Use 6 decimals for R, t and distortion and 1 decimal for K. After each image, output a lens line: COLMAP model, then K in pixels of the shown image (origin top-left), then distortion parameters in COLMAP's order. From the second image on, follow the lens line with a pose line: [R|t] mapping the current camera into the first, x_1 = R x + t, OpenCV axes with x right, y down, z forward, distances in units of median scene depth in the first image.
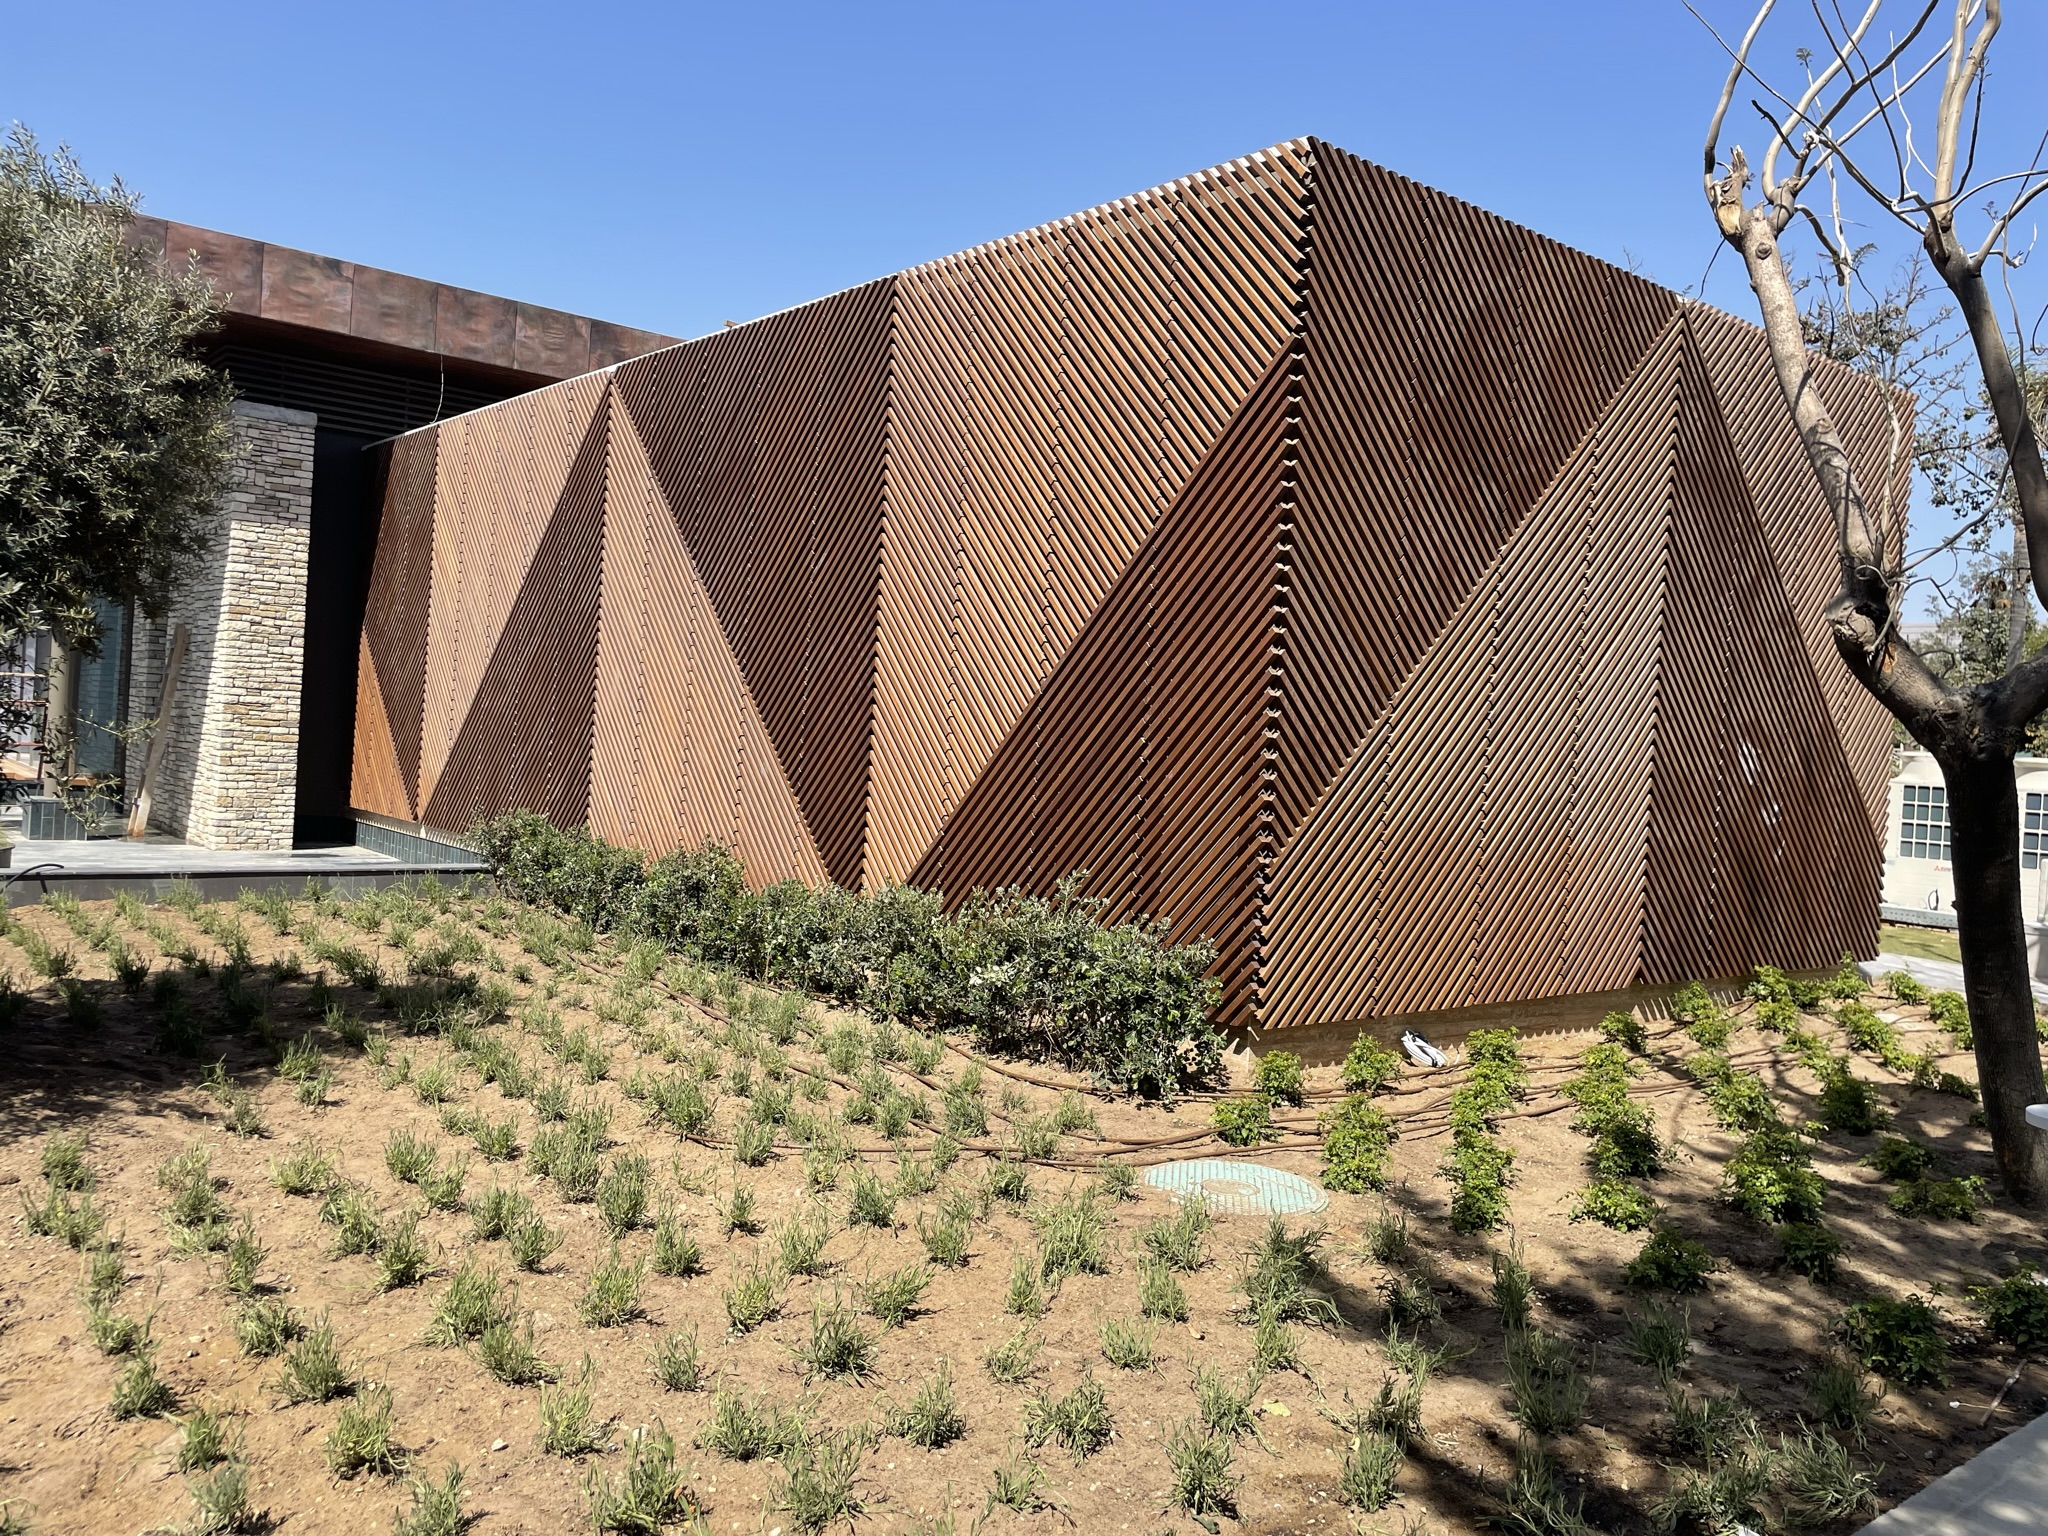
lens RADIAL K [[1538.8, 0, 1031.8], [0, 1538.8, 759.2], [0, 0, 1]] dist [0.090244, -0.117107]
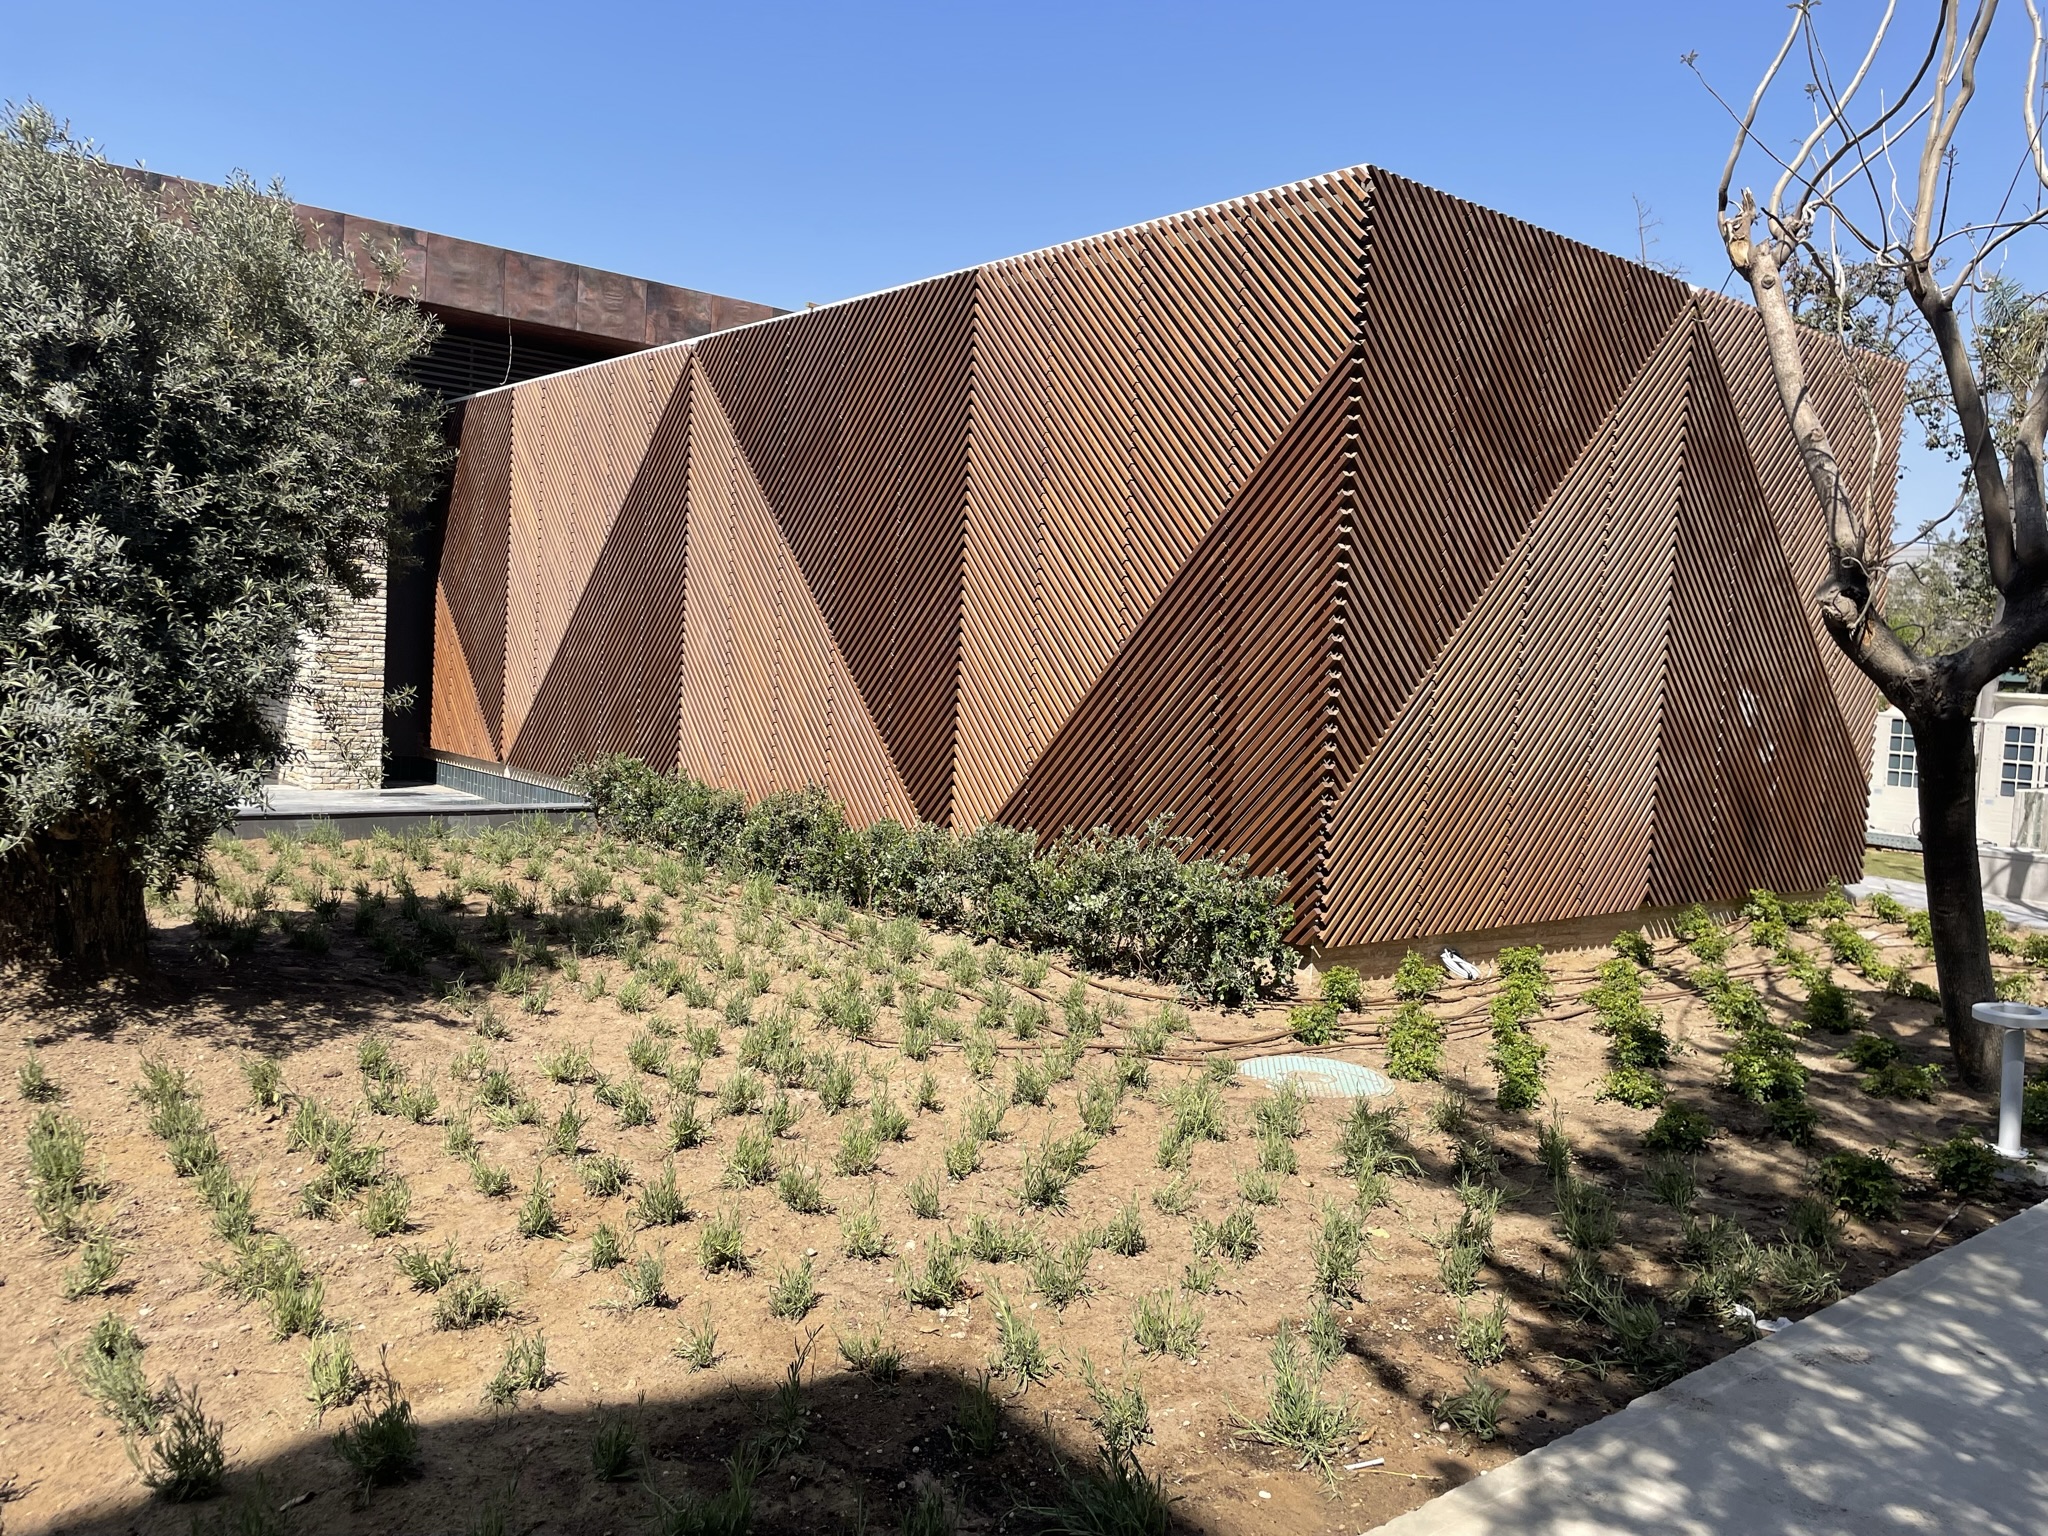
lens RADIAL K [[1538.8, 0, 1028.8], [0, 1538.8, 755.9], [0, 0, 1]] dist [0.090244, -0.117107]
pose [[0.999979, -0.006446, 0.000194, -0.068433], [0.006431, 0.998963, 0.045063, -0.021693], [-0.000484, -0.045060, 0.998984, -0.143954]]
